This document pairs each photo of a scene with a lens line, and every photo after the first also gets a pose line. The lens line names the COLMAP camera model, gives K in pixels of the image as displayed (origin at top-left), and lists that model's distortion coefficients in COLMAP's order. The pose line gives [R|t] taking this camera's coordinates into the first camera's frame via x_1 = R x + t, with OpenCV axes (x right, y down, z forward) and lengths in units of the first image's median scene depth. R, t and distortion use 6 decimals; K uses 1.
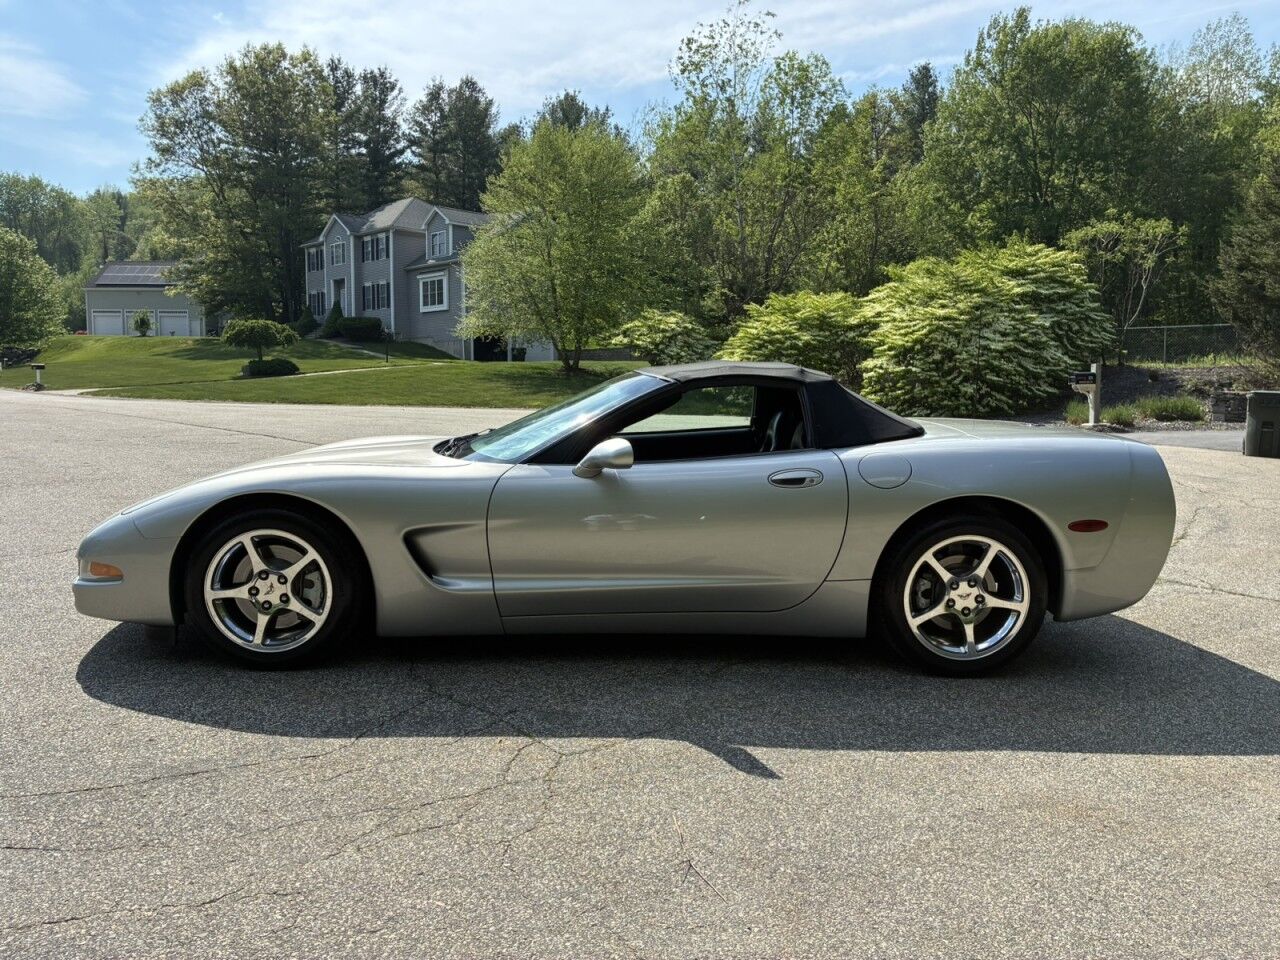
lens RADIAL K [[976.2, 0, 646.3], [0, 976.2, 456.1], [0, 0, 1]] dist [0.068140, -0.094086]
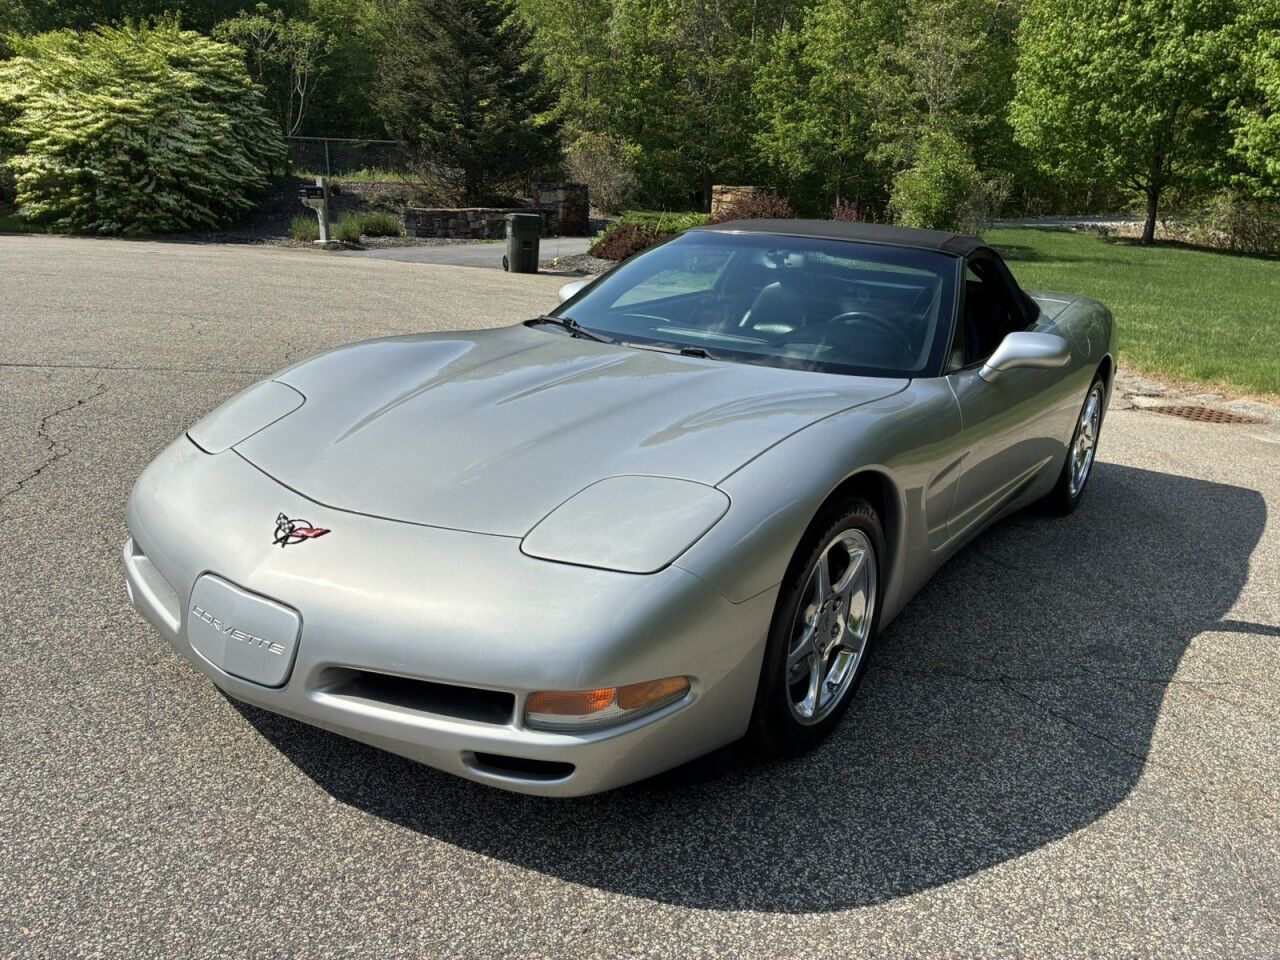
lens RADIAL K [[976.2, 0, 650.4], [0, 976.2, 462.2], [0, 0, 1]] dist [0.068140, -0.094086]
pose [[0.609119, -0.184987, 0.771203, -0.116006], [0.027134, 0.976708, 0.212850, -0.012605], [-0.792615, -0.108725, 0.599951, 0.092837]]
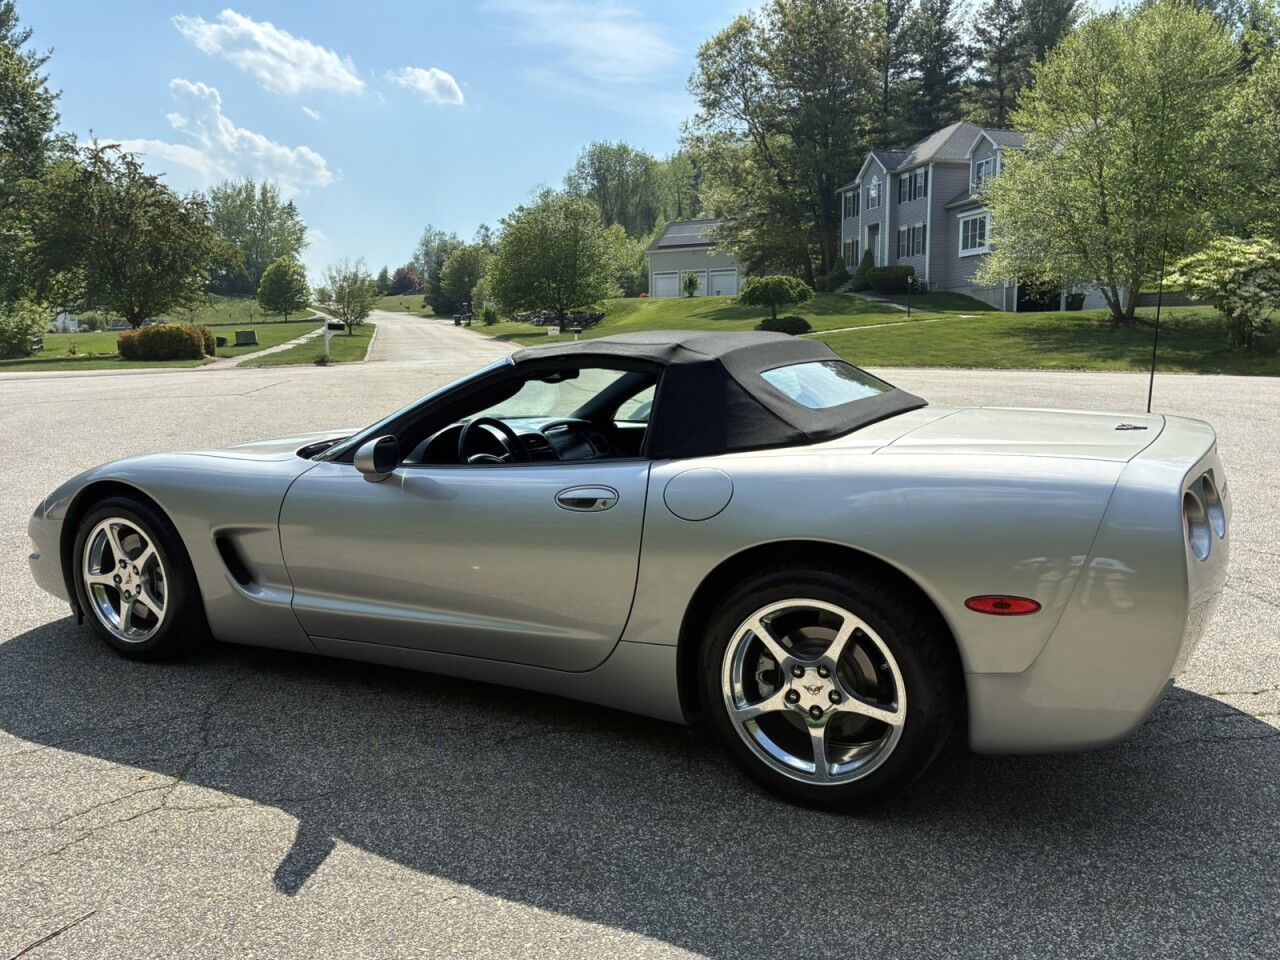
lens RADIAL K [[1091.0, 0, 648.3], [0, 1091.0, 488.5], [0, 0, 1]] dist [0.046094, -0.020697]
pose [[0.859115, 0.055662, -0.508746, 0.078829], [-0.023971, 0.997353, 0.068641, -0.005376], [0.511220, -0.046775, 0.858176, 0.041723]]
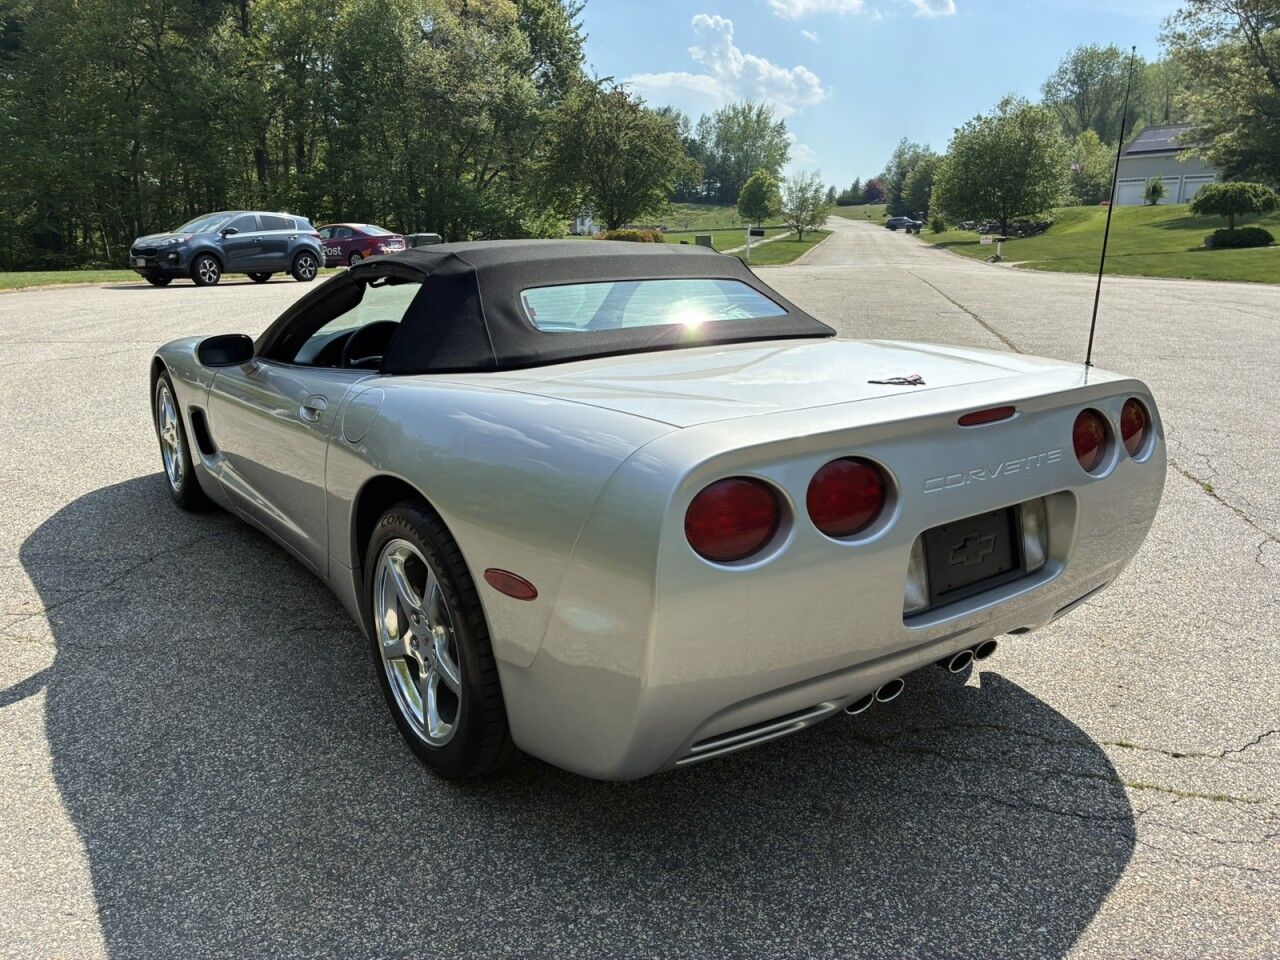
lens RADIAL K [[976.2, 0, 638.9], [0, 976.2, 470.1], [0, 0, 1]] dist [0.068140, -0.094086]
pose [[0.552924, 0.187447, -0.811874, 0.116302], [-0.071131, 0.981429, 0.178150, -0.010480], [0.830190, -0.040754, 0.555988, 0.103258]]
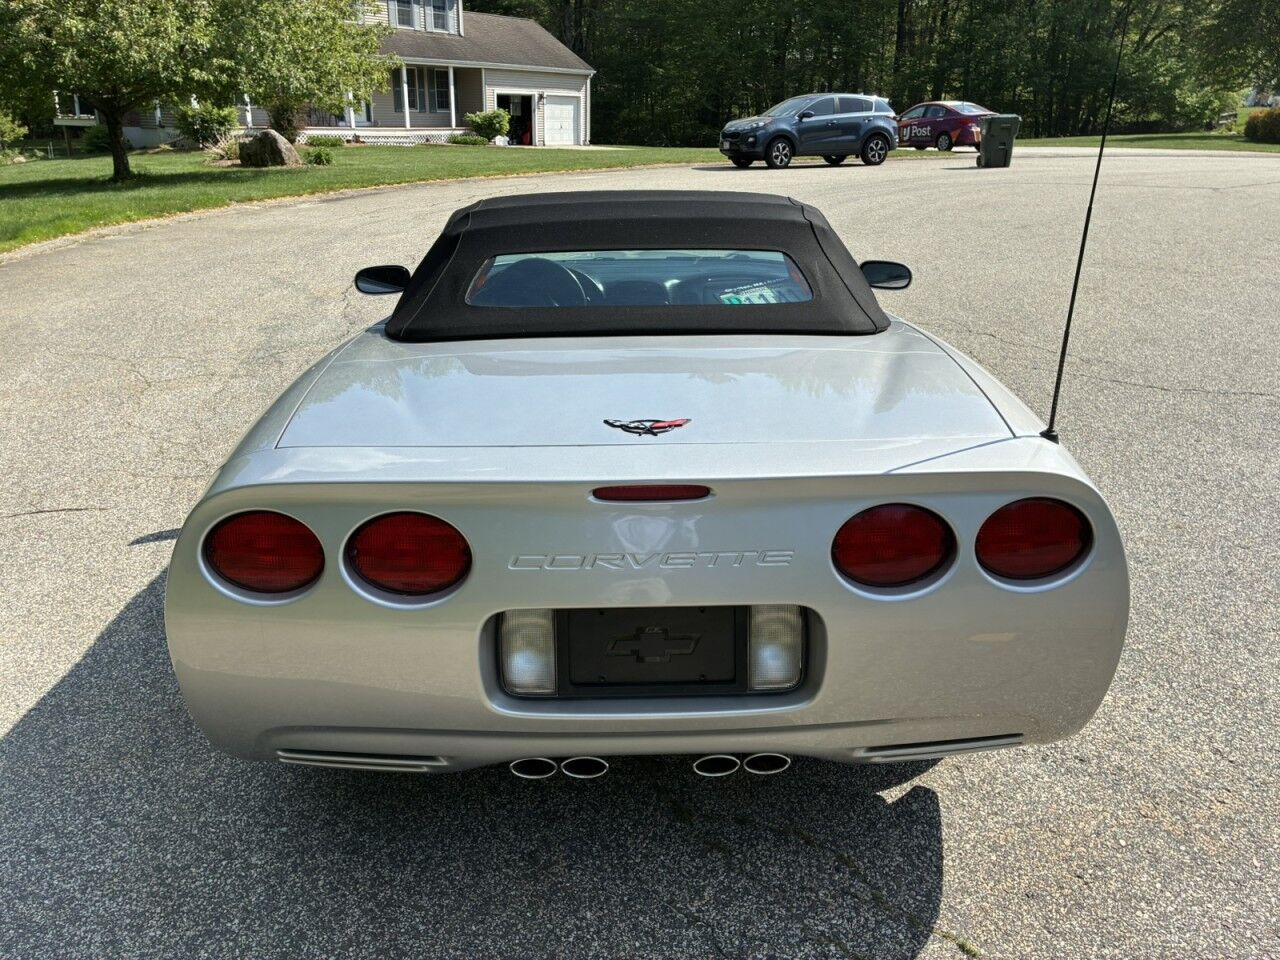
lens RADIAL K [[976.2, 0, 642.1], [0, 976.2, 459.7], [0, 0, 1]] dist [0.068140, -0.094086]
pose [[-0.036175, 0.332017, -0.942580, 0.123973], [-0.083568, 0.938888, 0.333924, -0.022726], [0.995845, 0.090850, -0.006219, 0.156454]]
